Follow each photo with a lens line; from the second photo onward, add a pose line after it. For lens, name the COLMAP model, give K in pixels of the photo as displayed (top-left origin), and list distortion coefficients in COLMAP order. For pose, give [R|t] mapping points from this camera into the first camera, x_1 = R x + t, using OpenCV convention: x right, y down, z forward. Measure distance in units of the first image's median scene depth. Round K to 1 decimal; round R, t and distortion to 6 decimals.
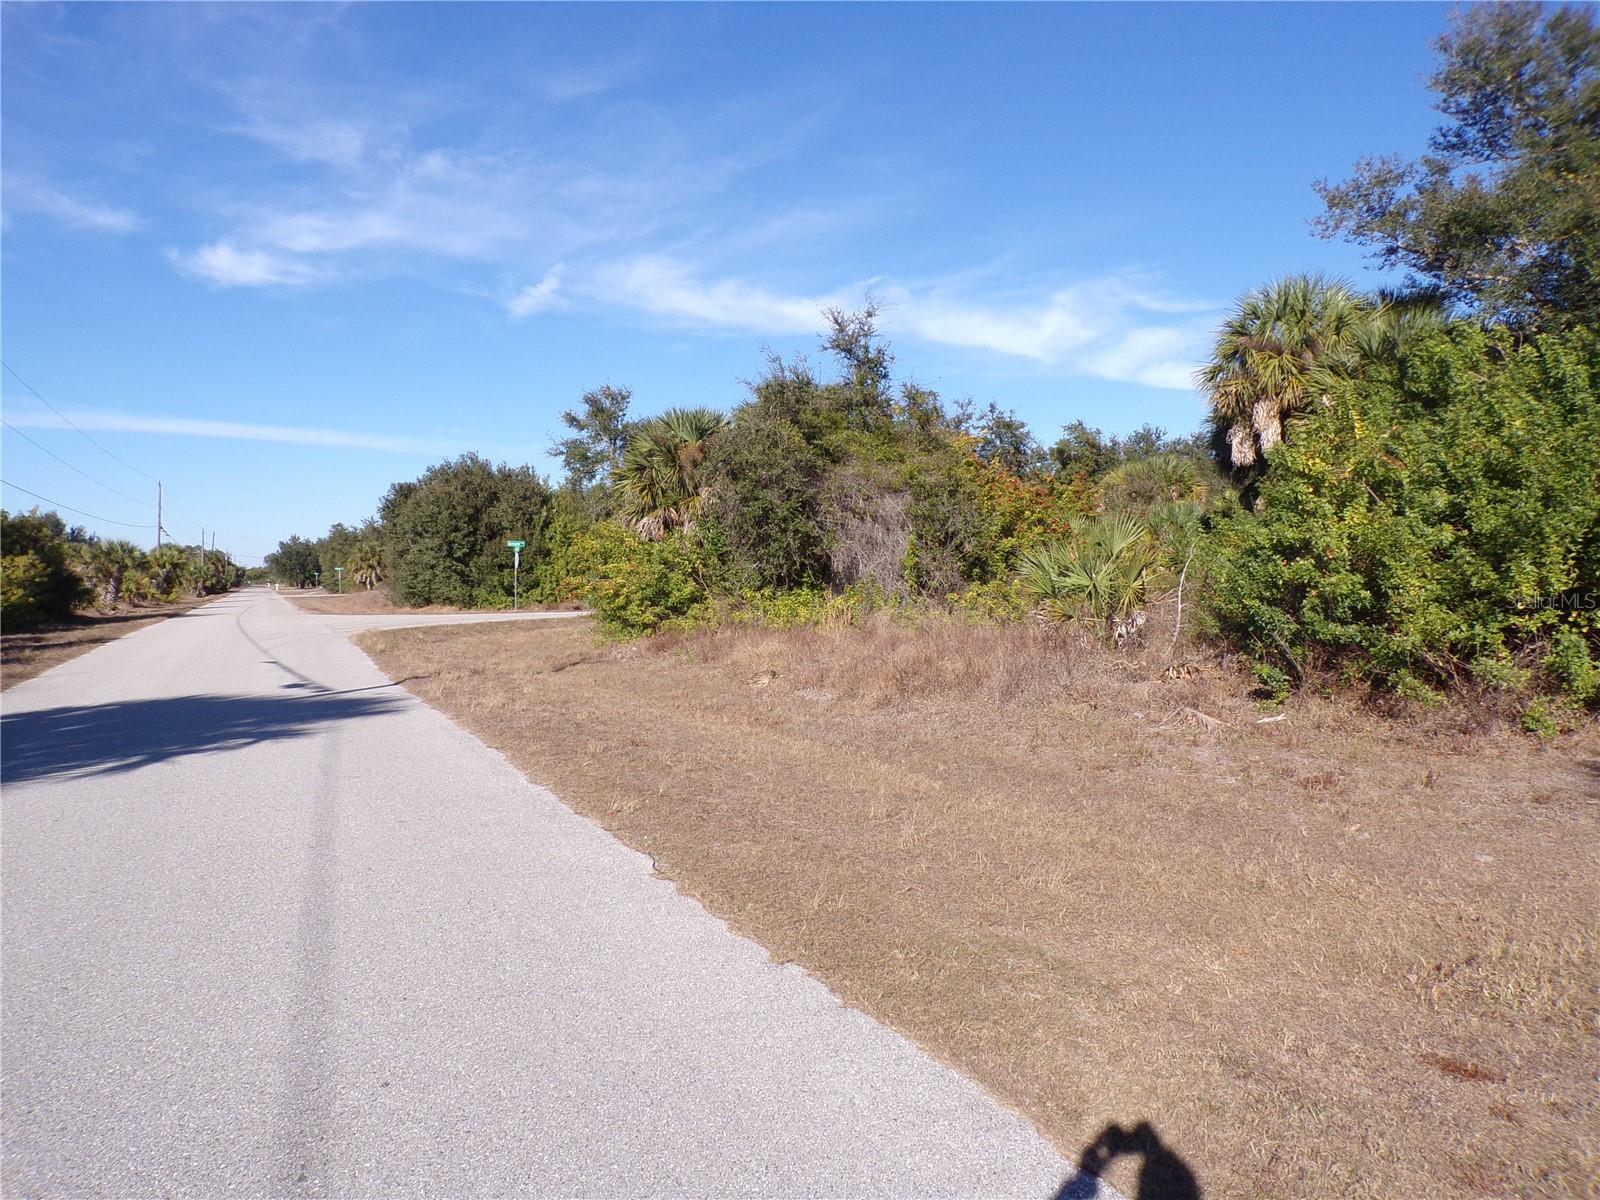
lens RADIAL K [[1059.9, 0, 795.9], [0, 1059.9, 602.8], [0, 0, 1]] dist [-0.021957, 0.015748]
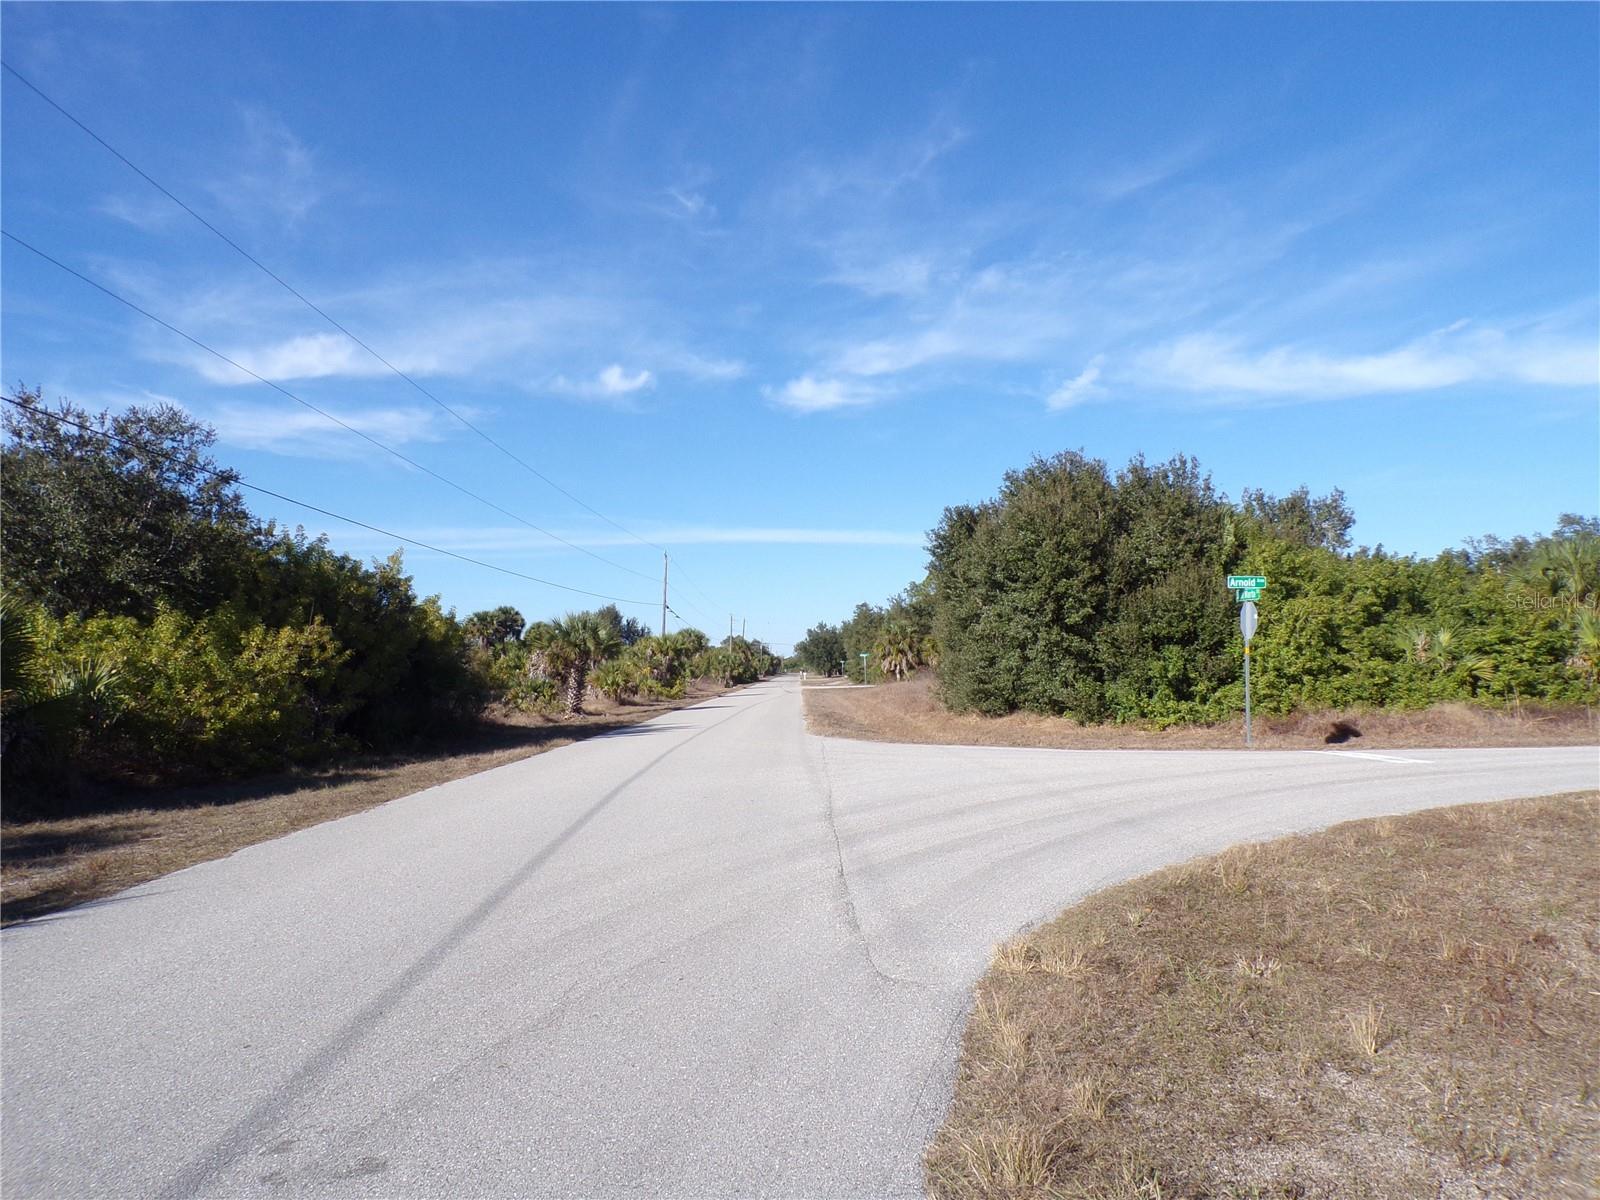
lens RADIAL K [[1059.9, 0, 800.1], [0, 1059.9, 601.5], [0, 0, 1]] dist [-0.021957, 0.015748]
pose [[0.892530, -0.034715, -0.449650, -0.135967], [-0.002650, 0.996612, -0.082203, -0.007182], [0.450980, 0.074560, 0.889414, 0.312121]]
